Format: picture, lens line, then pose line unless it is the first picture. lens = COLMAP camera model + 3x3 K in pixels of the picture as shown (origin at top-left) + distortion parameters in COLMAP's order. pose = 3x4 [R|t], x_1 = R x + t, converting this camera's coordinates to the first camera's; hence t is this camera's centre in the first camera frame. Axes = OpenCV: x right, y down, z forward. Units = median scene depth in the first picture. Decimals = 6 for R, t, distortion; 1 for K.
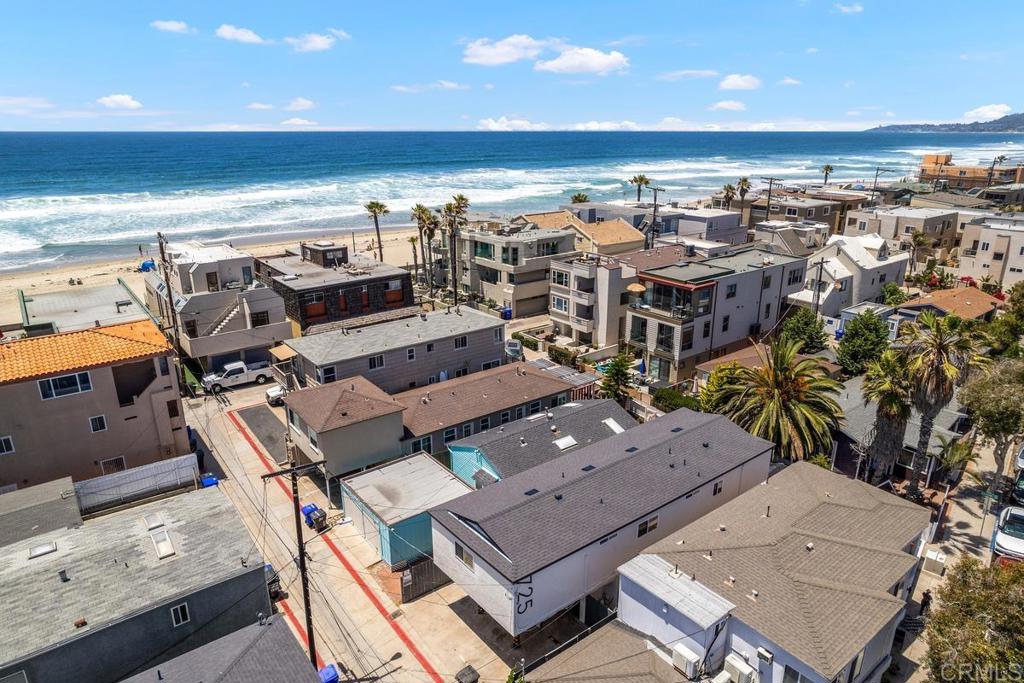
lens RADIAL K [[649.5, 0, 511.4], [0, 649.5, 353.5], [0, 0, 1]] dist [-0.001818, -0.000088]
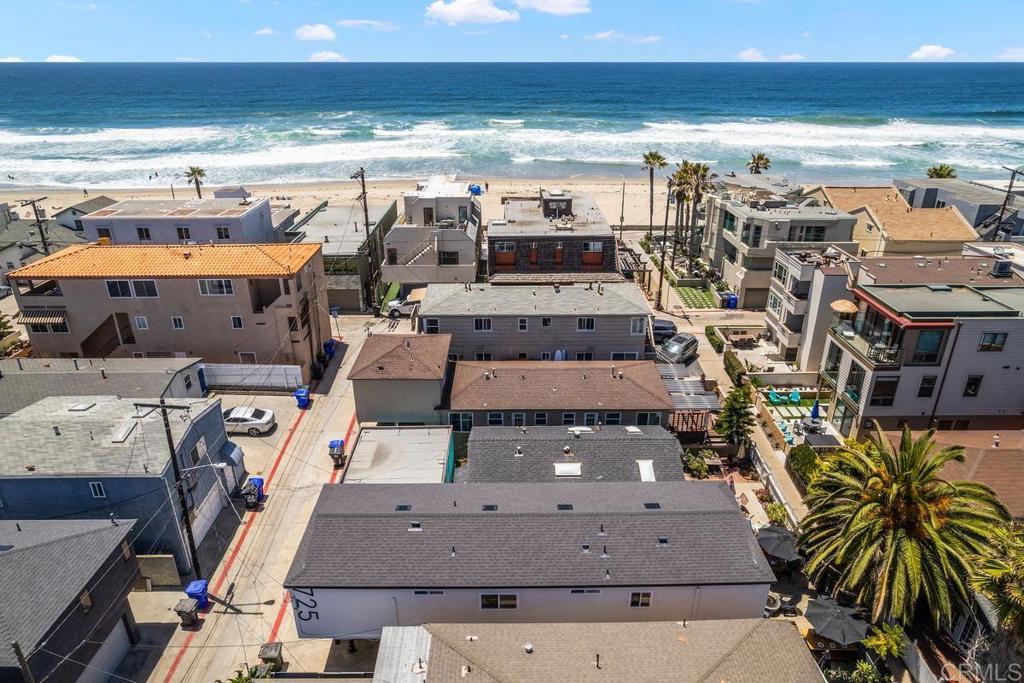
lens RADIAL K [[658.3, 0, 512.0], [0, 658.3, 341.5], [0, 0, 1]] dist [-0.027513, 0.001850]
pose [[0.803856, 0.245356, -0.541863, 0.309887], [-0.205129, 0.969429, 0.134648, -0.086916], [0.558335, 0.002915, 0.829611, 0.167735]]
